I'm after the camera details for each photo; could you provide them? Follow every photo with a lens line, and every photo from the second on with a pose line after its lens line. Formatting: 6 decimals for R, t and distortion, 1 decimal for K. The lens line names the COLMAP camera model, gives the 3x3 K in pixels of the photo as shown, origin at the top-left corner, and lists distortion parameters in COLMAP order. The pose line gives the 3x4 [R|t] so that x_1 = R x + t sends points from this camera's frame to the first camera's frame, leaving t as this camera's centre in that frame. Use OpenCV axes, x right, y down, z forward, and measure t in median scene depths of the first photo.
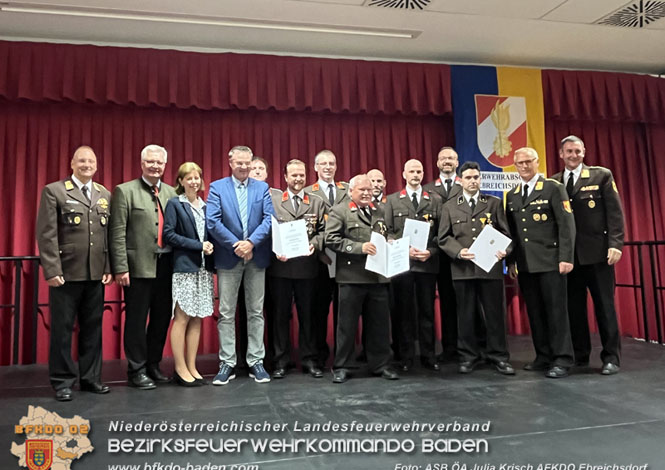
lens RADIAL K [[505.4, 0, 303.4], [0, 505.4, 239.8], [0, 0, 1]] dist [0.003263, -0.000103]
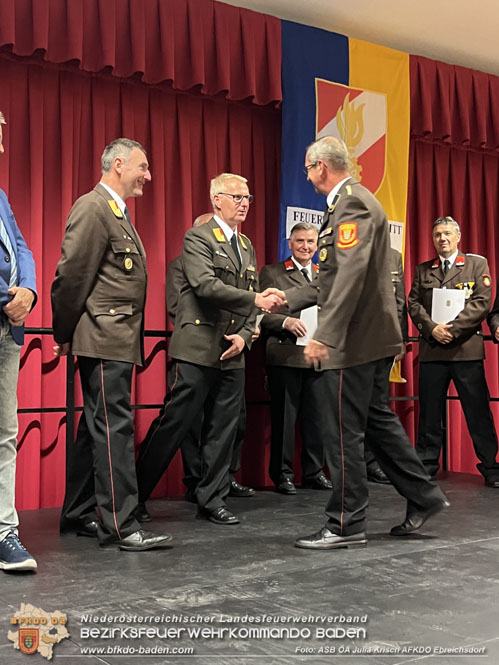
lens RADIAL K [[1057.1, 0, 247.9], [0, 1057.1, 333.5], [0, 0, 1]] dist [0.087692, 0.000000]
pose [[0.888401, 0.049770, 0.456362, -0.280315], [-0.059506, 0.998204, 0.006979, 0.004649], [-0.455195, -0.033357, 0.889767, -0.070983]]
